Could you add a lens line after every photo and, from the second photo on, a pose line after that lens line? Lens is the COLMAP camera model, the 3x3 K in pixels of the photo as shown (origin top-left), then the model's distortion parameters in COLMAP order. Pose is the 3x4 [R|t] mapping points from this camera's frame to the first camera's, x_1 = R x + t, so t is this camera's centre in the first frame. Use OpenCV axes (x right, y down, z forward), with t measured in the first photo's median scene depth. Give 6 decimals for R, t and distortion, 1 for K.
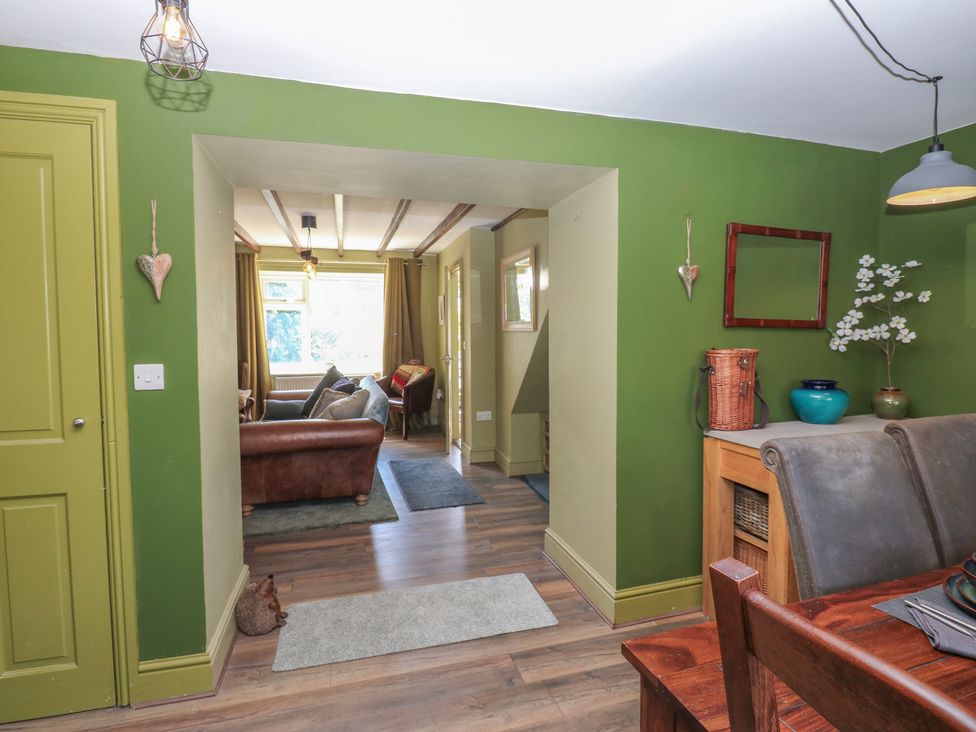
lens RADIAL K [[512.4, 0, 494.8], [0, 512.4, 351.1], [0, 0, 1]] dist [0.000208, -0.012877]
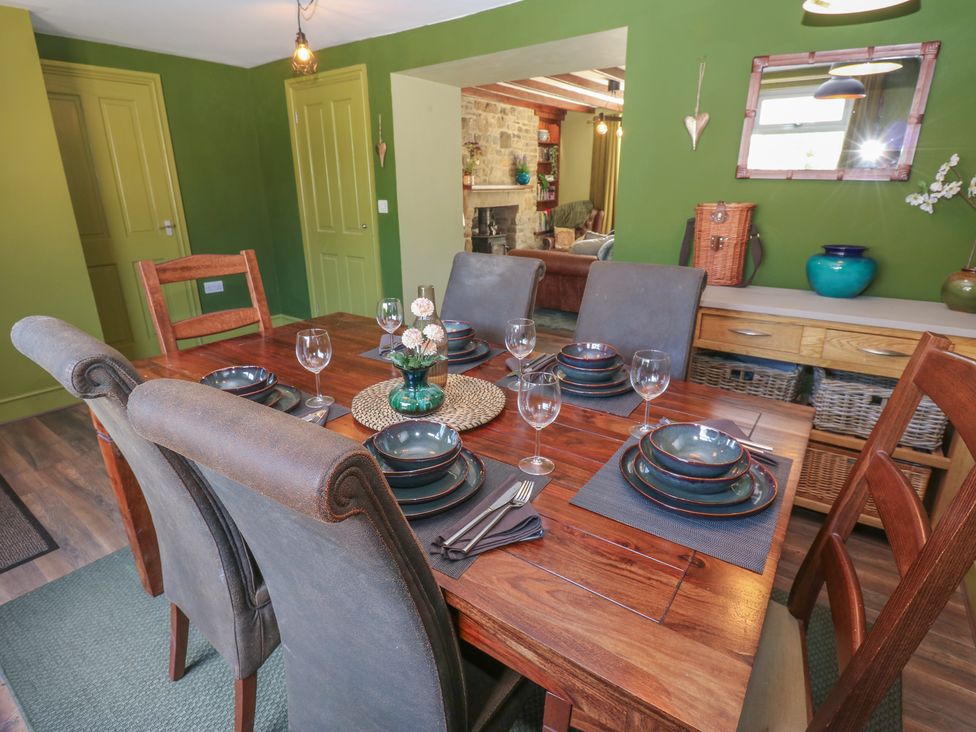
lens RADIAL K [[517.1, 0, 493.8], [0, 517.1, 354.8], [0, 0, 1]] dist [0.001665, -0.013253]
pose [[0.601145, 0.250688, -0.758802, 0.882018], [-0.032331, 0.956375, 0.290347, 0.001076], [0.798486, -0.150008, 0.583025, 0.025353]]
